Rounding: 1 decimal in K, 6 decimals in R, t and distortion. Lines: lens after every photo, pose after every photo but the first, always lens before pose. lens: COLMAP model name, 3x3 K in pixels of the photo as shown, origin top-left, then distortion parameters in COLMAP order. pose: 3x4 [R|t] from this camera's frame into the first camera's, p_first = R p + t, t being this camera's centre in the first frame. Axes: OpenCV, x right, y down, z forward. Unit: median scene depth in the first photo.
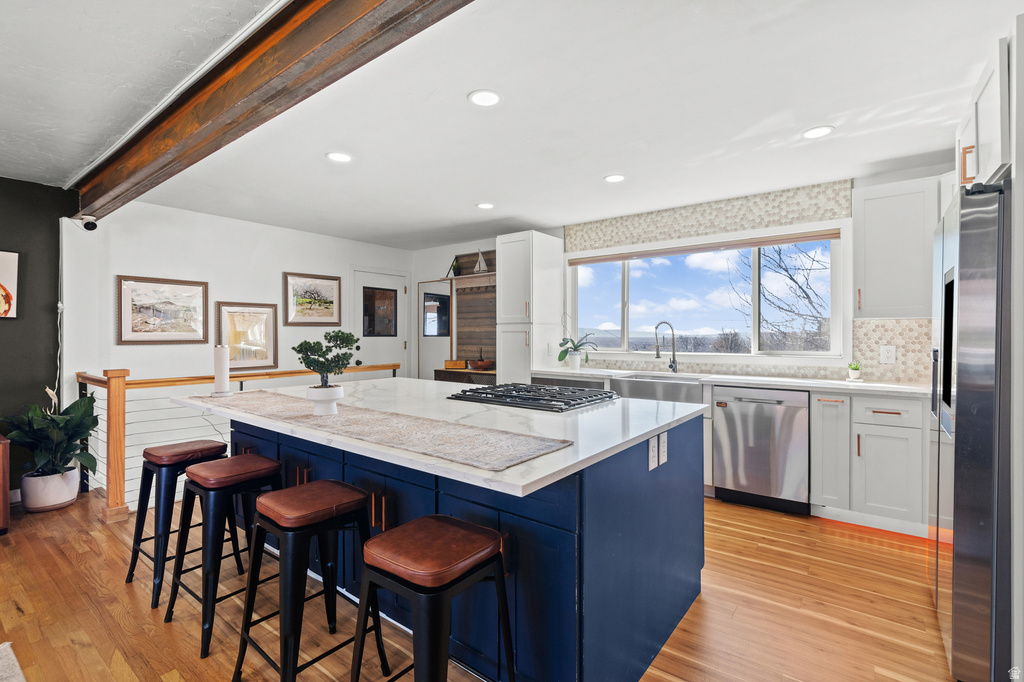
lens RADIAL K [[458.8, 0, 512.0], [0, 458.8, 341.0], [0, 0, 1]] dist [0.000370, -0.000036]
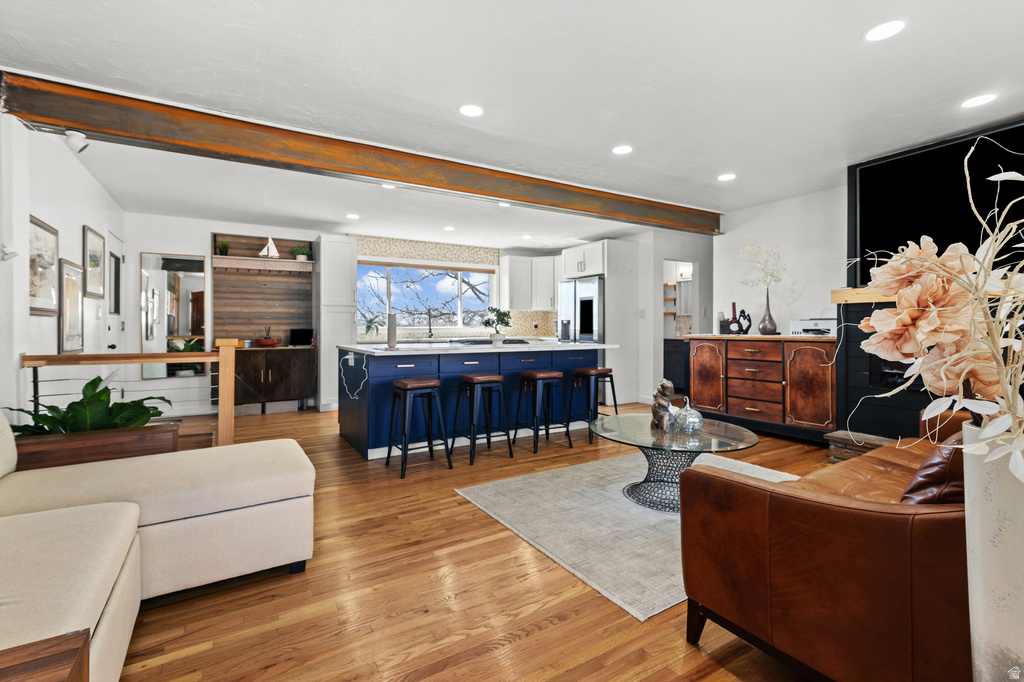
lens RADIAL K [[468.3, 0, 510.9], [0, 468.3, 330.1], [0, 0, 1]] dist [0.000392, -0.000036]
pose [[0.360795, -0.005390, 0.932630, -1.189280], [0.016998, 0.999855, -0.000797, 0.044336], [-0.932490, 0.016140, 0.360834, 0.094452]]
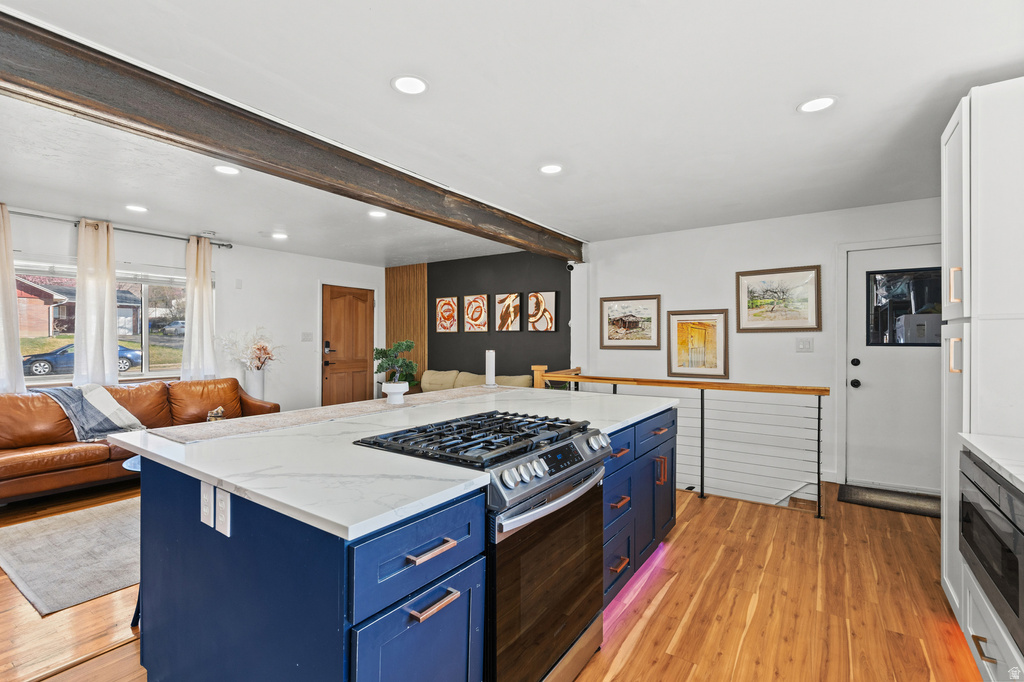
lens RADIAL K [[464.8, 0, 508.8], [0, 464.8, 338.8], [0, 0, 1]] dist [-0.003081, -0.000885]
pose [[0.052953, -0.001415, -0.998596, 0.487297], [-0.015672, 0.999875, -0.002248, -0.014260], [0.998474, 0.015769, 0.052924, 0.638072]]
